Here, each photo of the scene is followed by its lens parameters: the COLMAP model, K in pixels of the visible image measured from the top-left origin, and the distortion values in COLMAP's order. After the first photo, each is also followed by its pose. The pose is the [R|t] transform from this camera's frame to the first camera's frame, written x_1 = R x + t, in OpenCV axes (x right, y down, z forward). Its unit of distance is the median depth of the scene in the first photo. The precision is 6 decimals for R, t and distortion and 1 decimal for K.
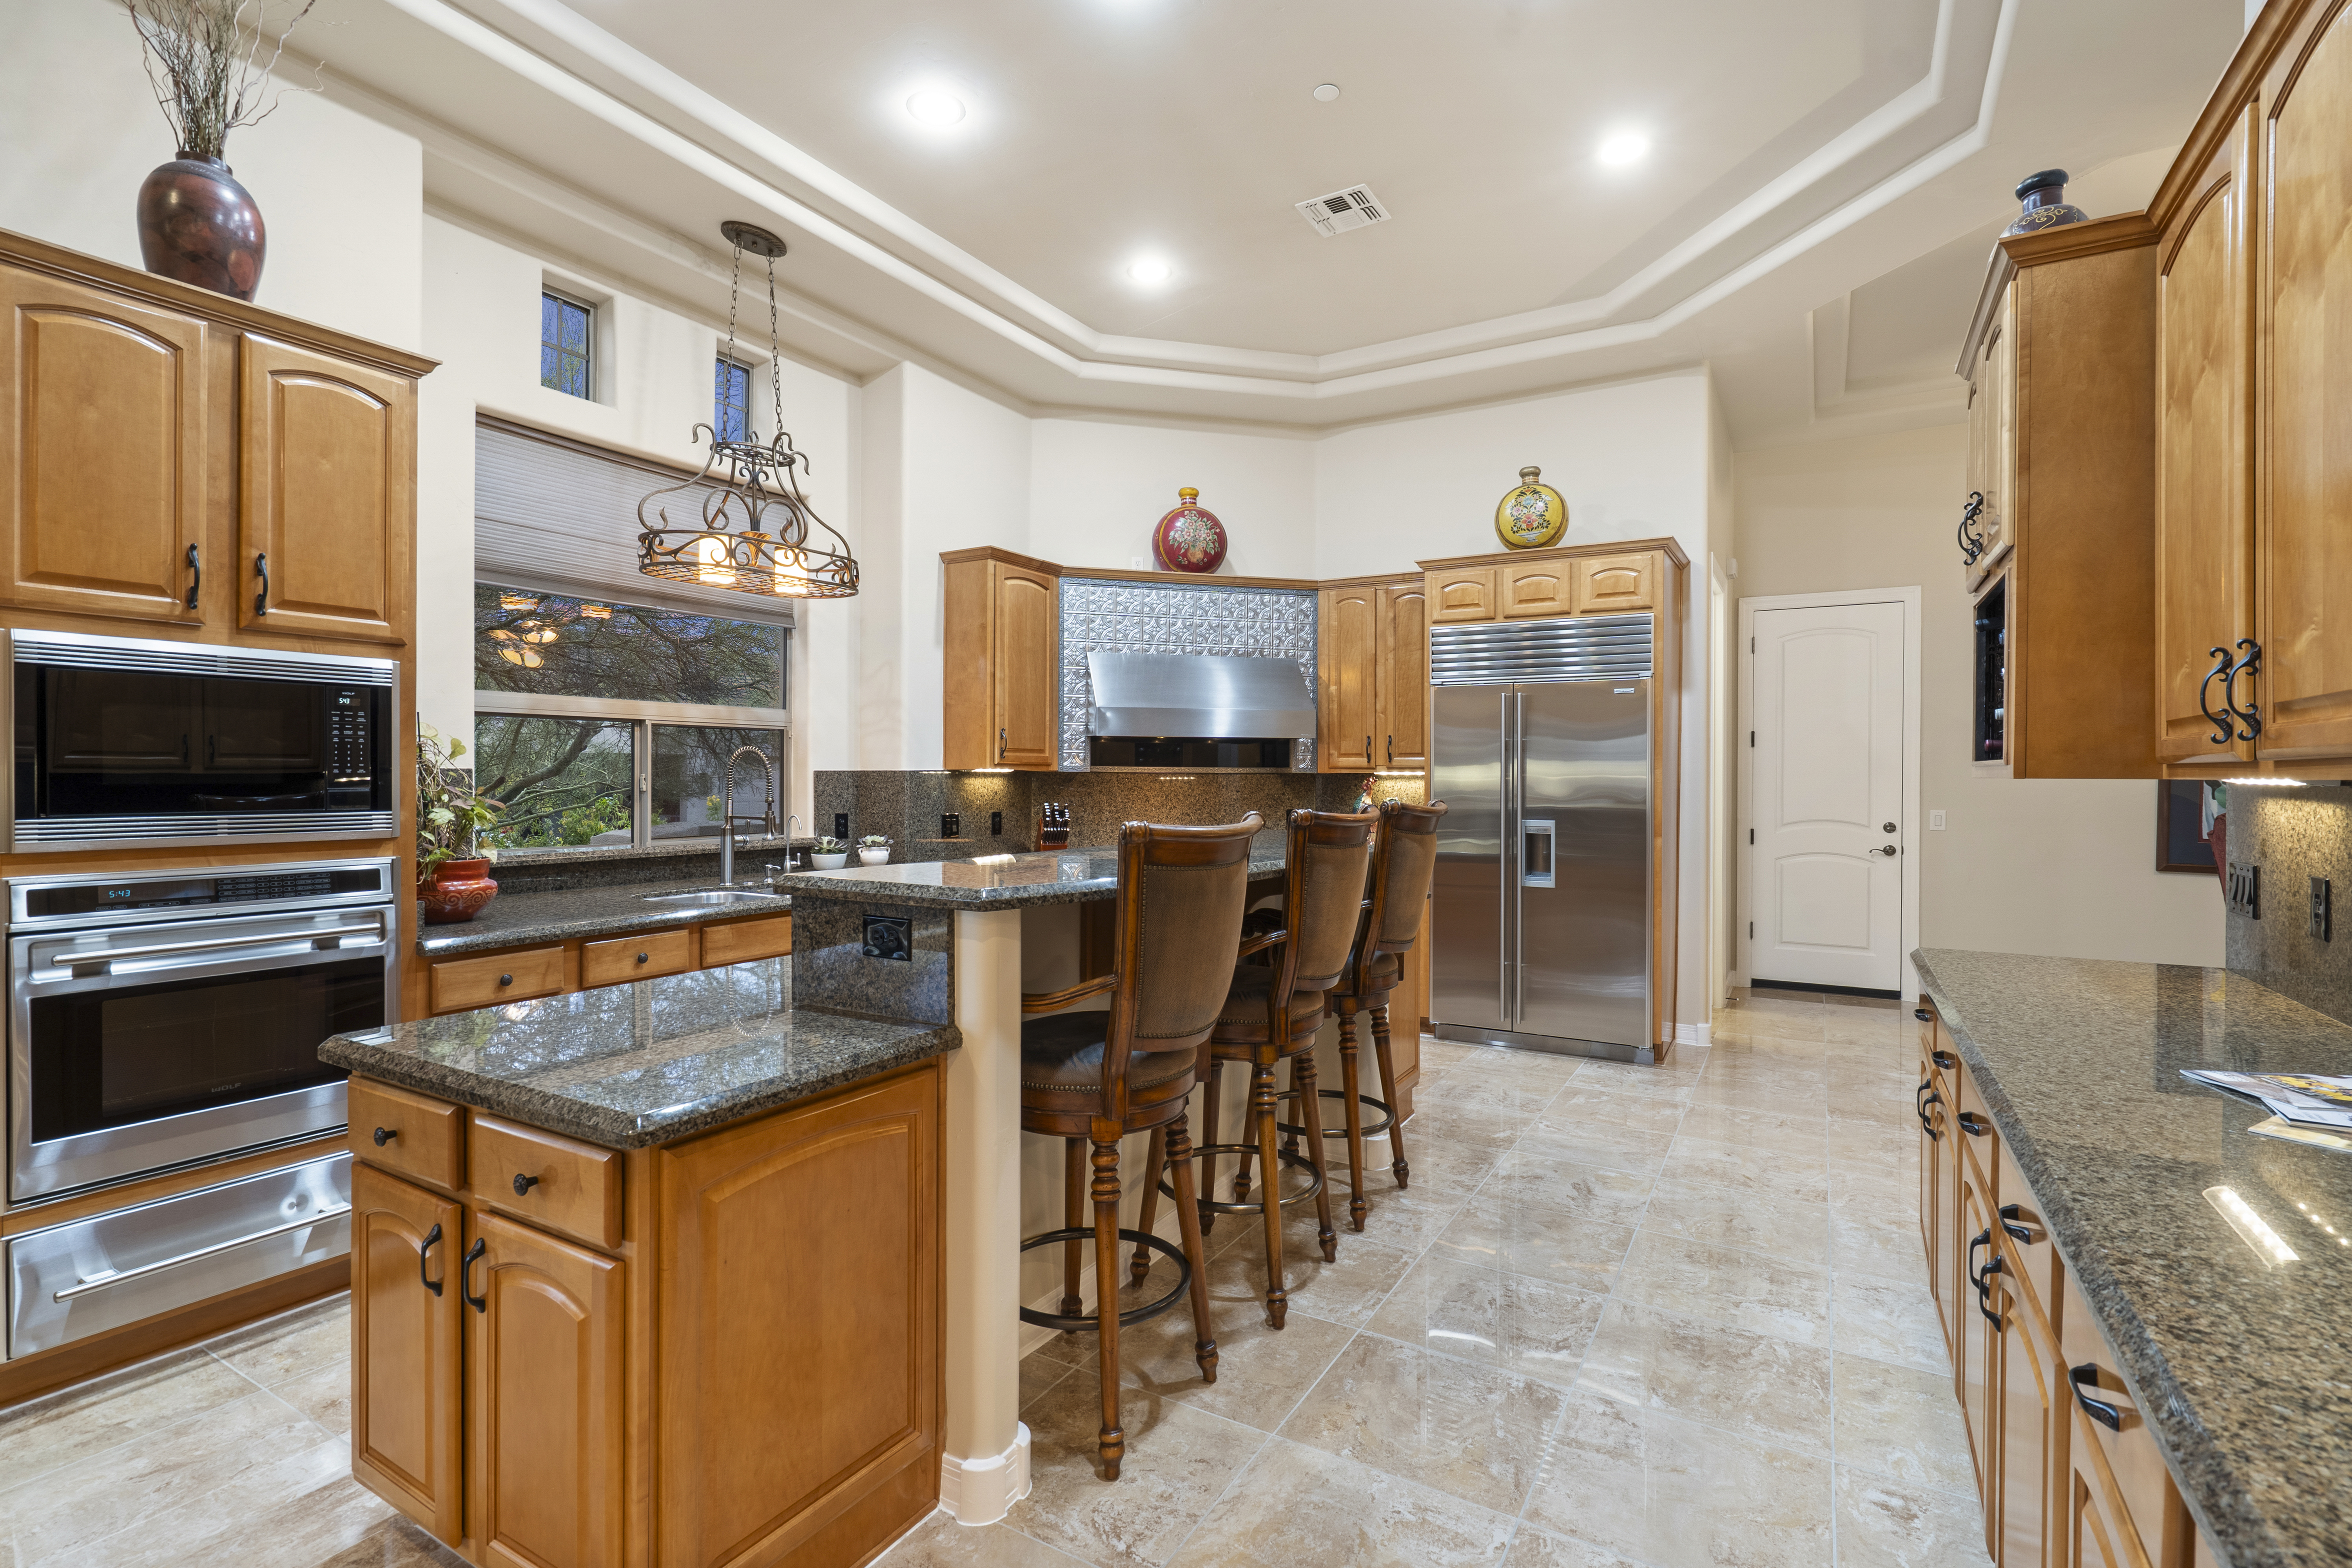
lens RADIAL K [[1092.0, 0, 1159.8], [0, 1092.0, 772.9], [0, 0, 1]] dist [-0.002088, 0.000523]
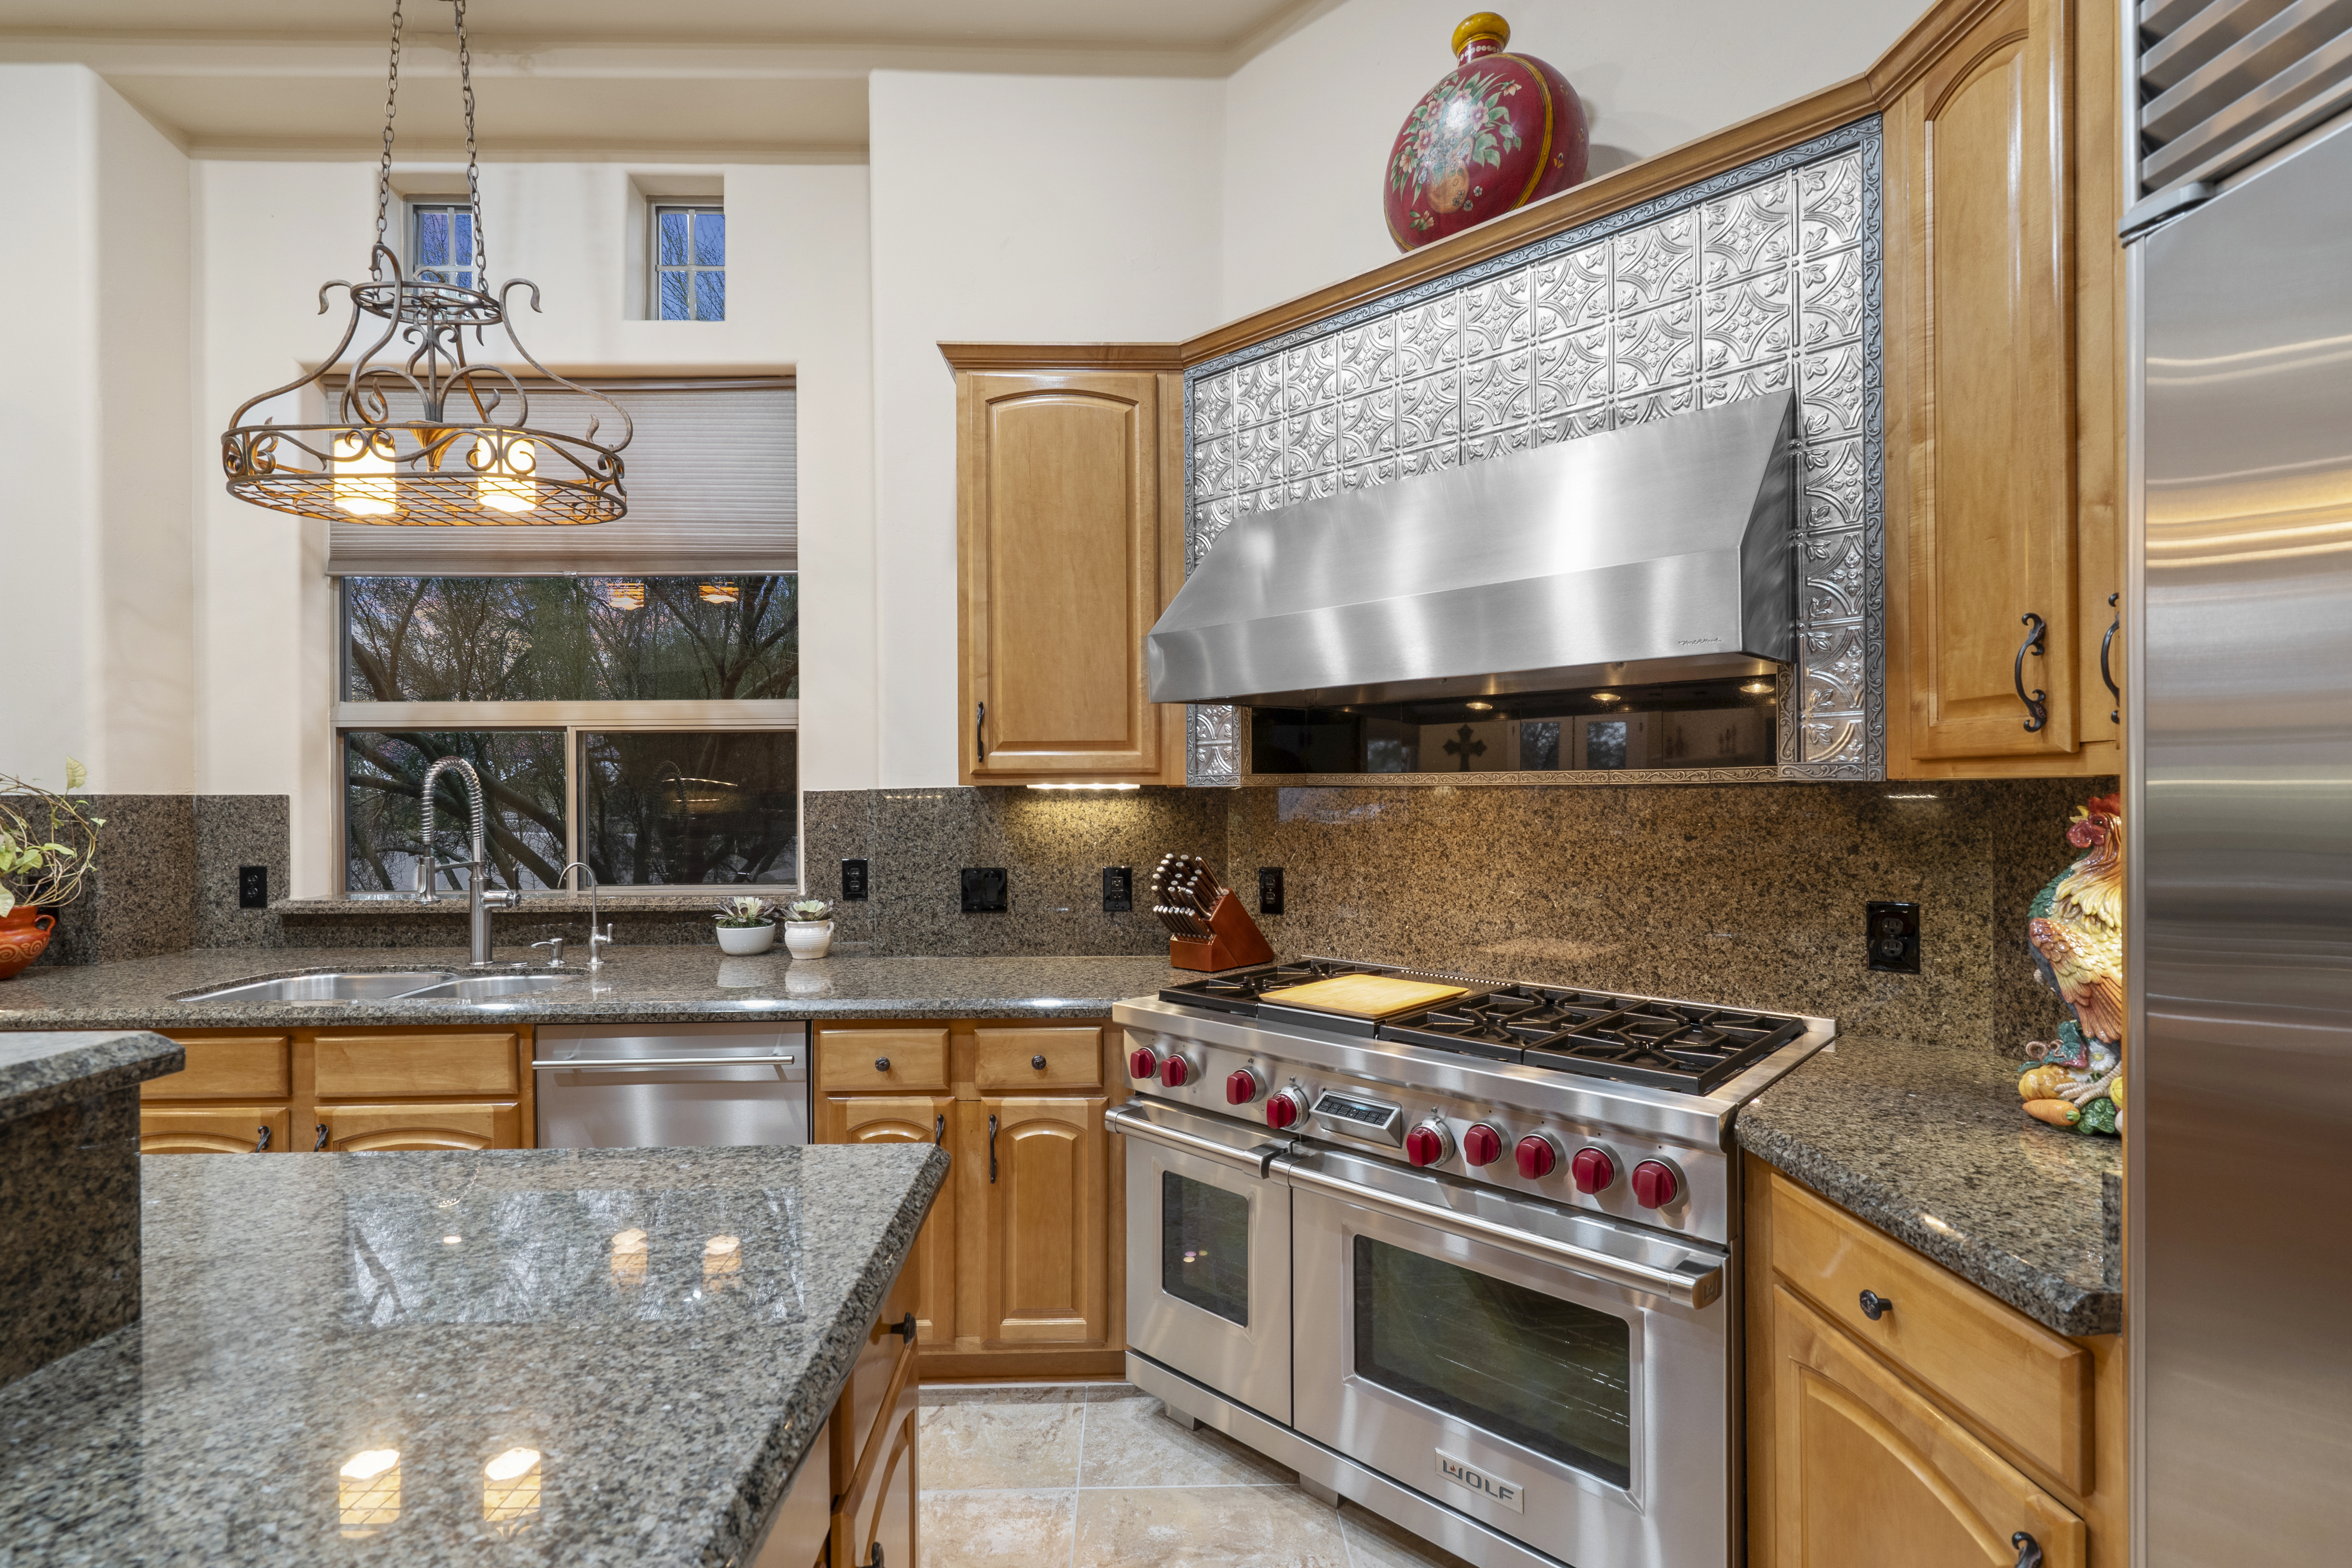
lens RADIAL K [[1085.3, 0, 1158.9], [0, 1085.3, 790.2], [0, 0, 1]] dist [-0.003556, 0.000158]
pose [[0.537012, -0.011597, -0.843495, 0.319611], [0.009076, 0.999927, -0.007969, 0.004001], [0.843526, -0.003376, 0.537078, 0.812097]]
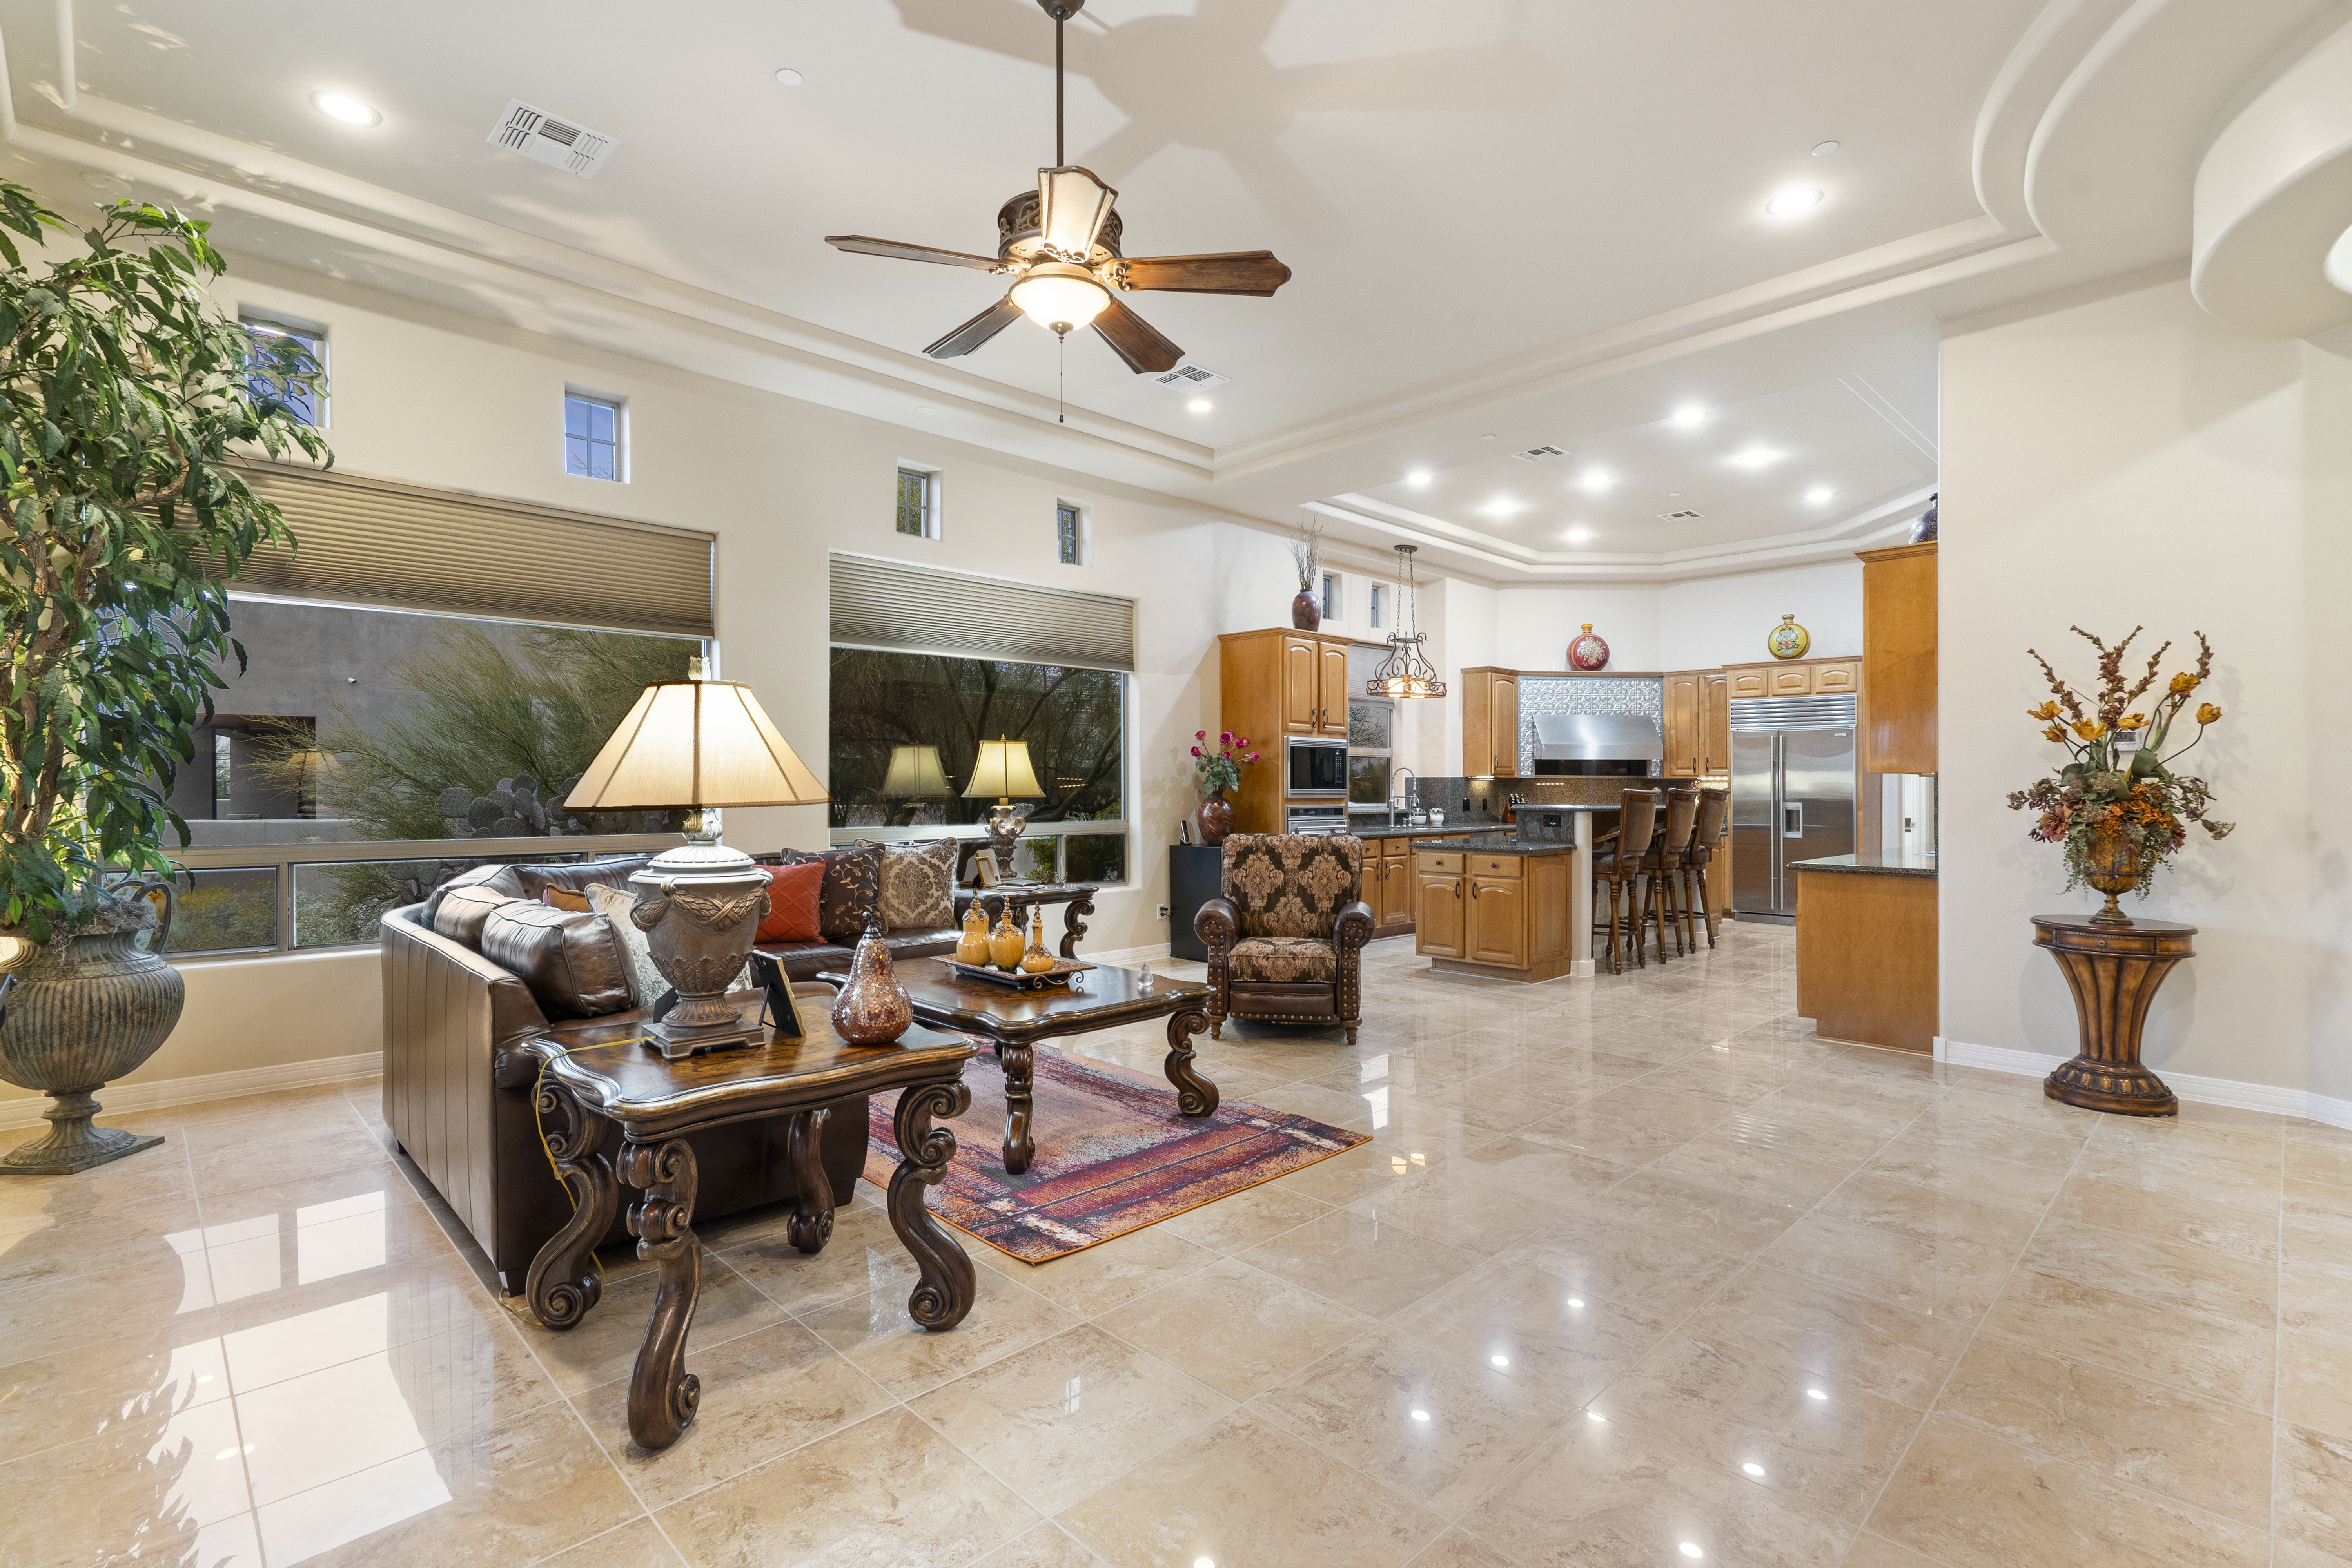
lens RADIAL K [[1077.8, 0, 1166.6], [0, 1077.8, 772.1], [0, 0, 1]] dist [-0.001143, 0.000711]
pose [[0.965516, -0.003273, -0.260322, -0.213543], [0.000101, 0.999926, -0.012194, 0.013163], [0.260343, 0.011748, 0.965445, -1.078935]]
